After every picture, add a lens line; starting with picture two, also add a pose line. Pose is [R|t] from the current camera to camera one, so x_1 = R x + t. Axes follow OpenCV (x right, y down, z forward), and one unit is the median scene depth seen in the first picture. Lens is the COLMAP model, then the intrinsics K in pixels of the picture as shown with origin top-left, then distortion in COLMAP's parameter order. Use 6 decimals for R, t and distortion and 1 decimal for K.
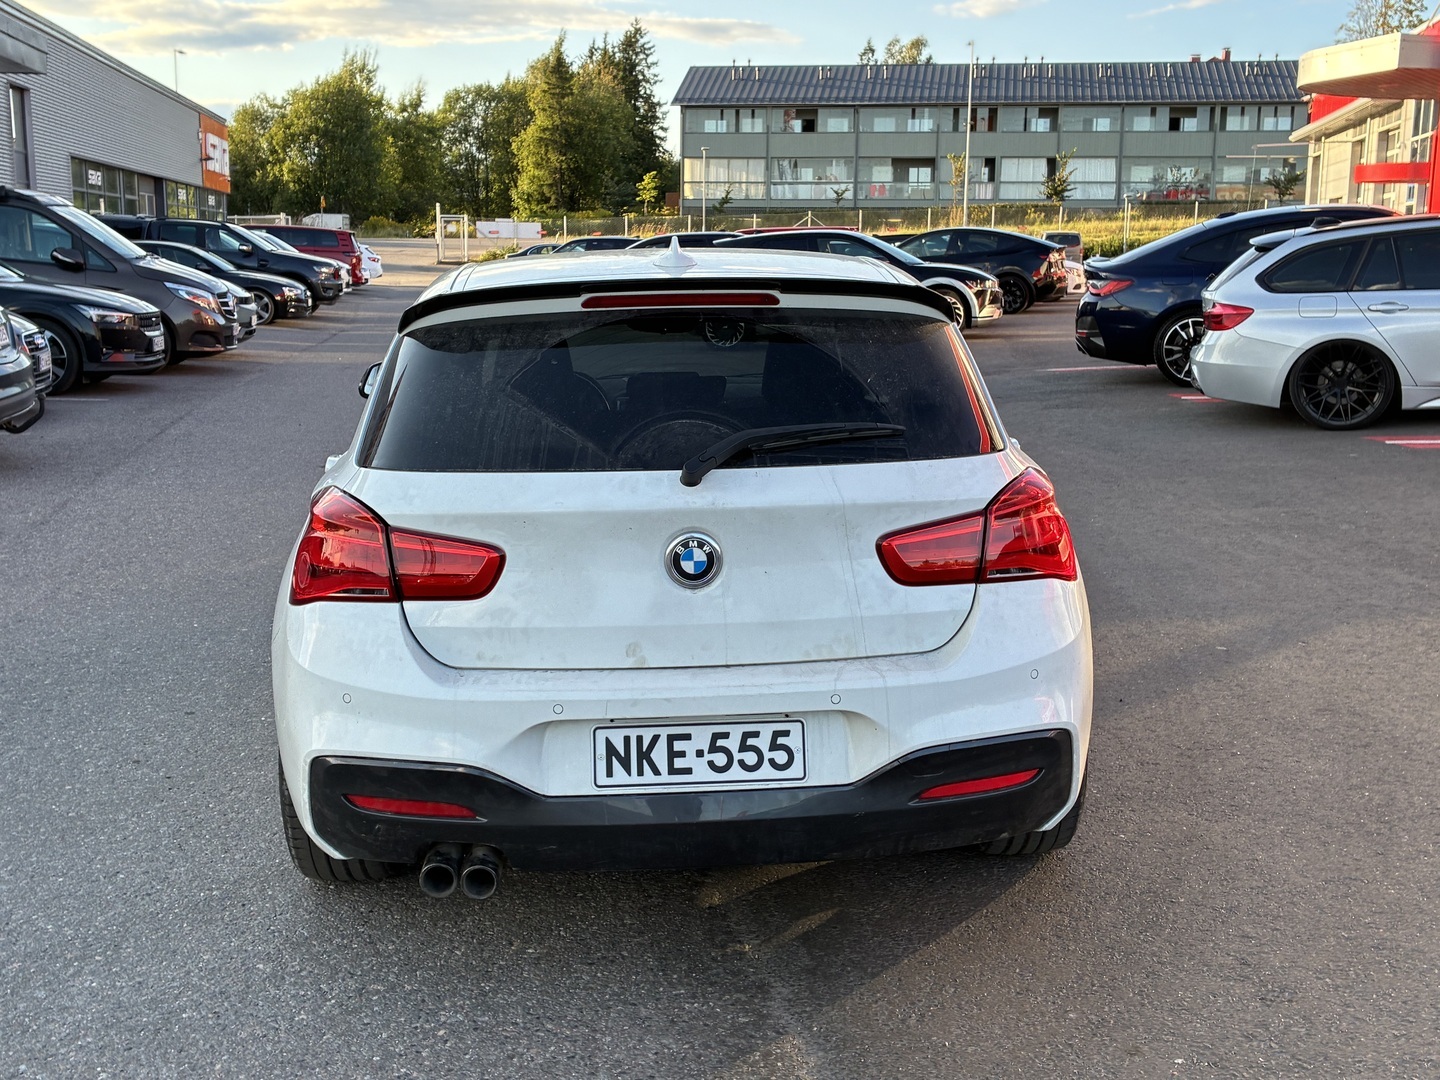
lens RADIAL K [[1578.4, 0, 720.3], [0, 1578.4, 518.3], [0, 0, 1]] dist [0.034800, -0.002550]
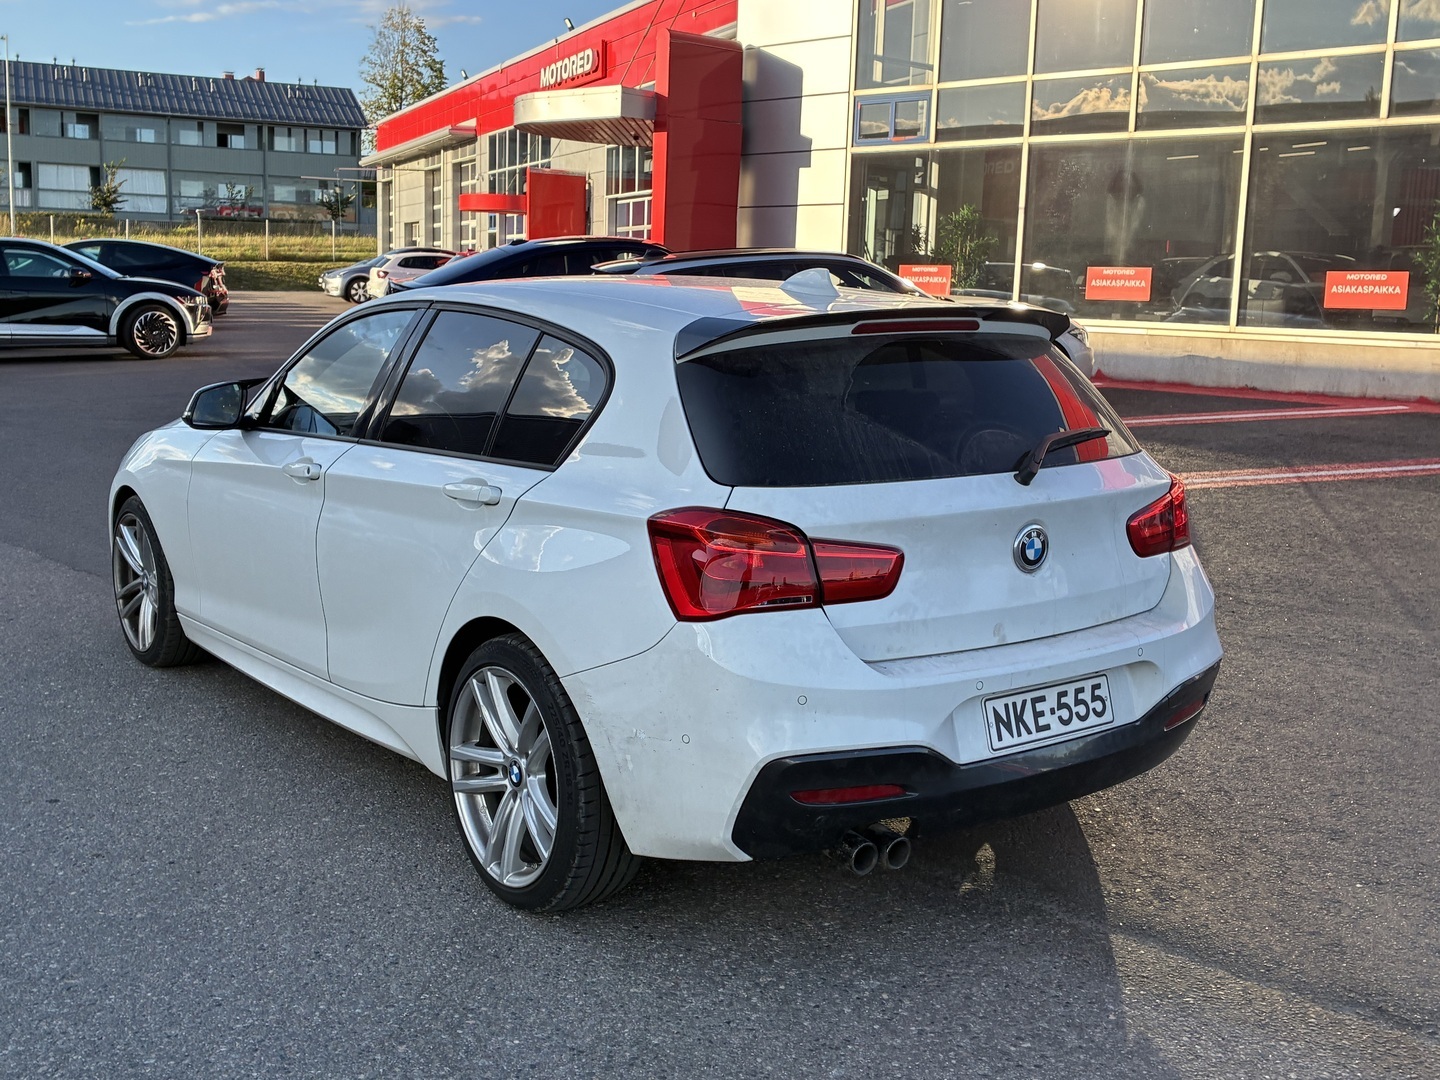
lens RADIAL K [[1560.4, 0, 720.0], [0, 1560.4, 540.0], [0, 0, 1]] dist [0.075053, 0.001430]
pose [[0.847341, -0.068745, 0.526580, -0.812590], [0.066565, 0.997514, 0.023112, -0.021757], [-0.526860, 0.015468, 0.849811, 0.131077]]
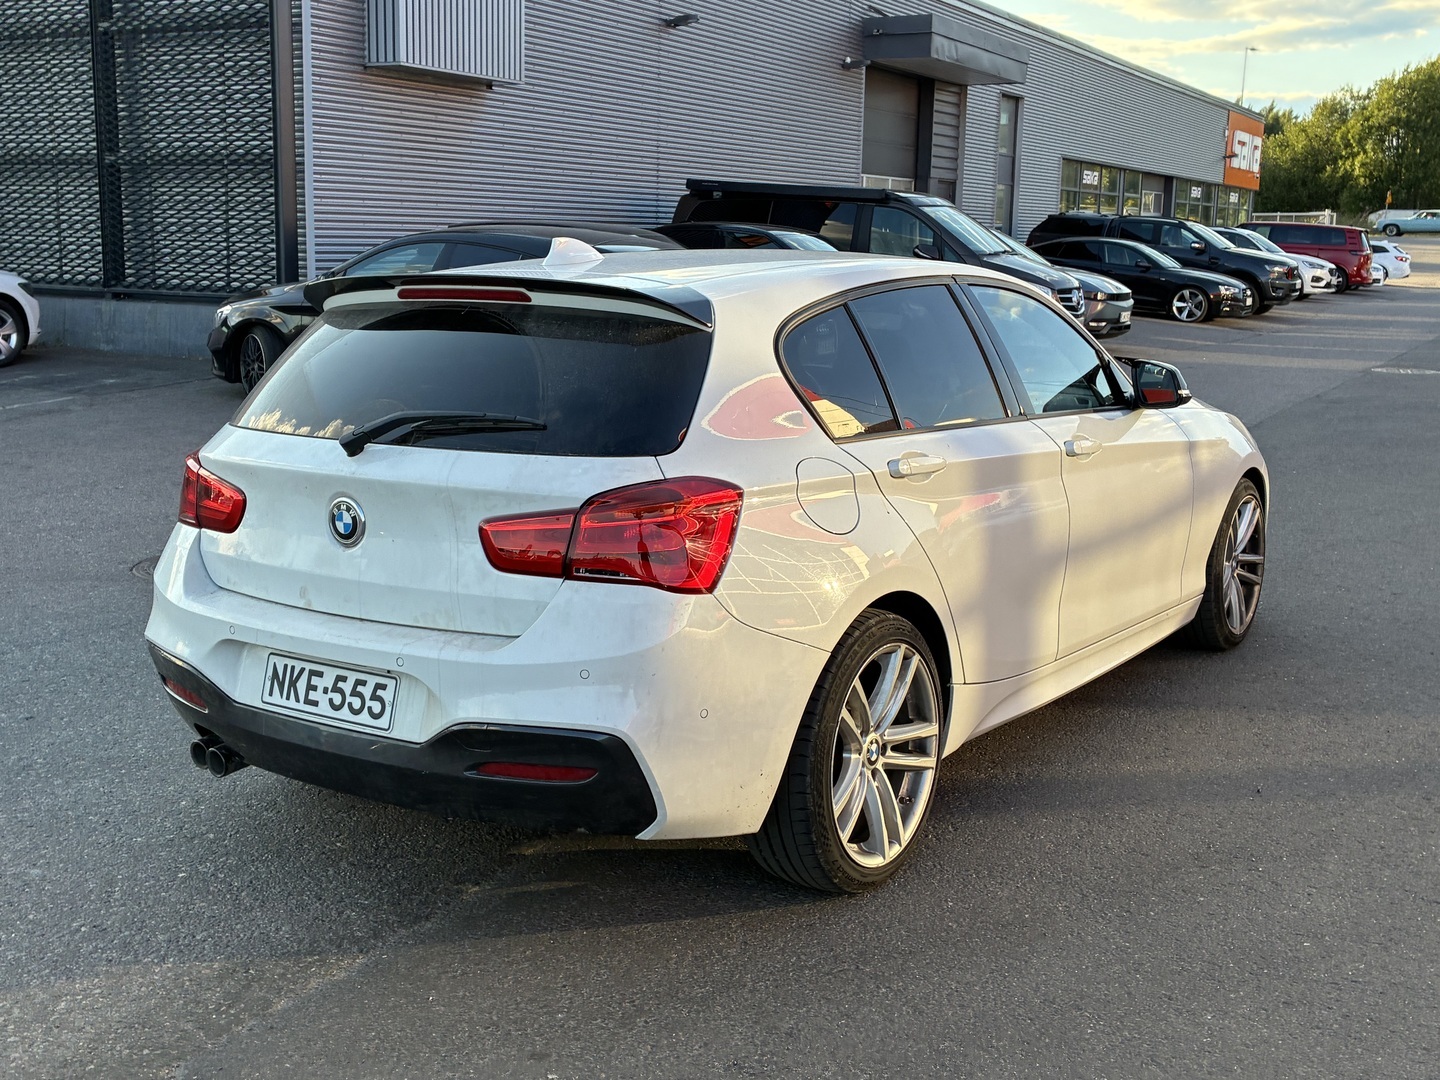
lens RADIAL K [[1590.7, 0, 720.0], [0, 1590.7, 540.0], [0, 0, 1]] dist [-0.002752, 0.015608]
pose [[0.787155, 0.120966, -0.604777, 0.872827], [-0.112221, 0.992300, 0.052415, -0.049960], [0.606460, 0.026609, 0.794668, 0.251279]]
